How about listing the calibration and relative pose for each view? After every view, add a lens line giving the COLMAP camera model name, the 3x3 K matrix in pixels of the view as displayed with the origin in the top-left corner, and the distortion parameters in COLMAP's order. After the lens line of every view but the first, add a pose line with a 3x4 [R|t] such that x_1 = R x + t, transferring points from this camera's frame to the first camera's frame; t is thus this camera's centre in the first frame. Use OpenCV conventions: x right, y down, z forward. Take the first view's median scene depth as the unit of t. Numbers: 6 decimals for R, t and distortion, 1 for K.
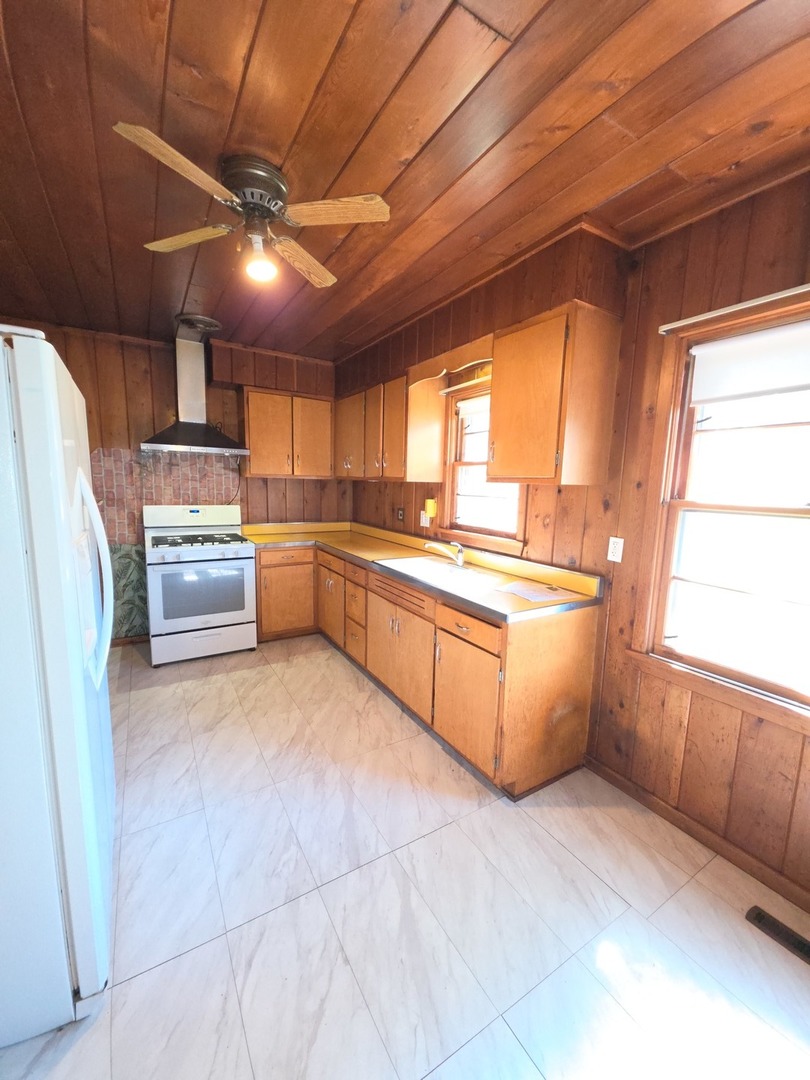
lens RADIAL K [[431.8, 0, 409.6], [0, 431.8, 542.4], [0, 0, 1]] dist [0.004822, -0.003233]
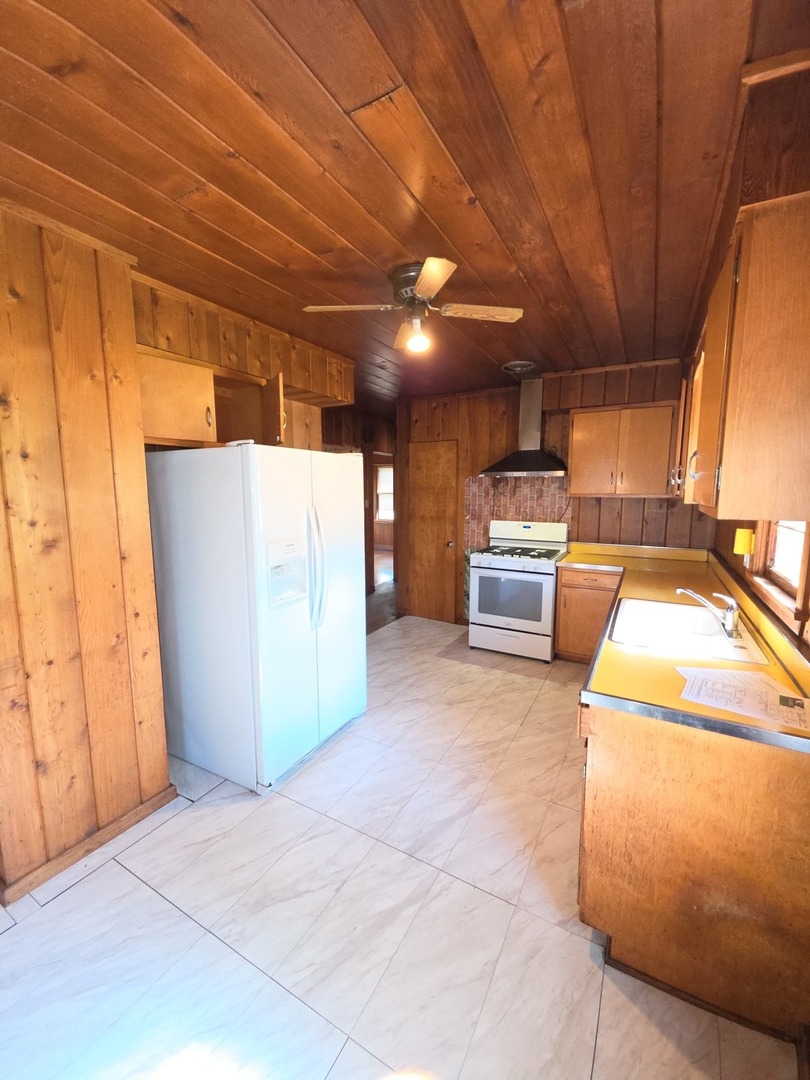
lens RADIAL K [[431.8, 0, 409.1], [0, 431.8, 541.6], [0, 0, 1]] dist [0.004822, -0.003233]
pose [[0.484201, 0.083838, -0.870931, 0.413718], [-0.109036, 0.993421, 0.035009, -0.047509], [0.868136, 0.078012, 0.490157, 0.205299]]
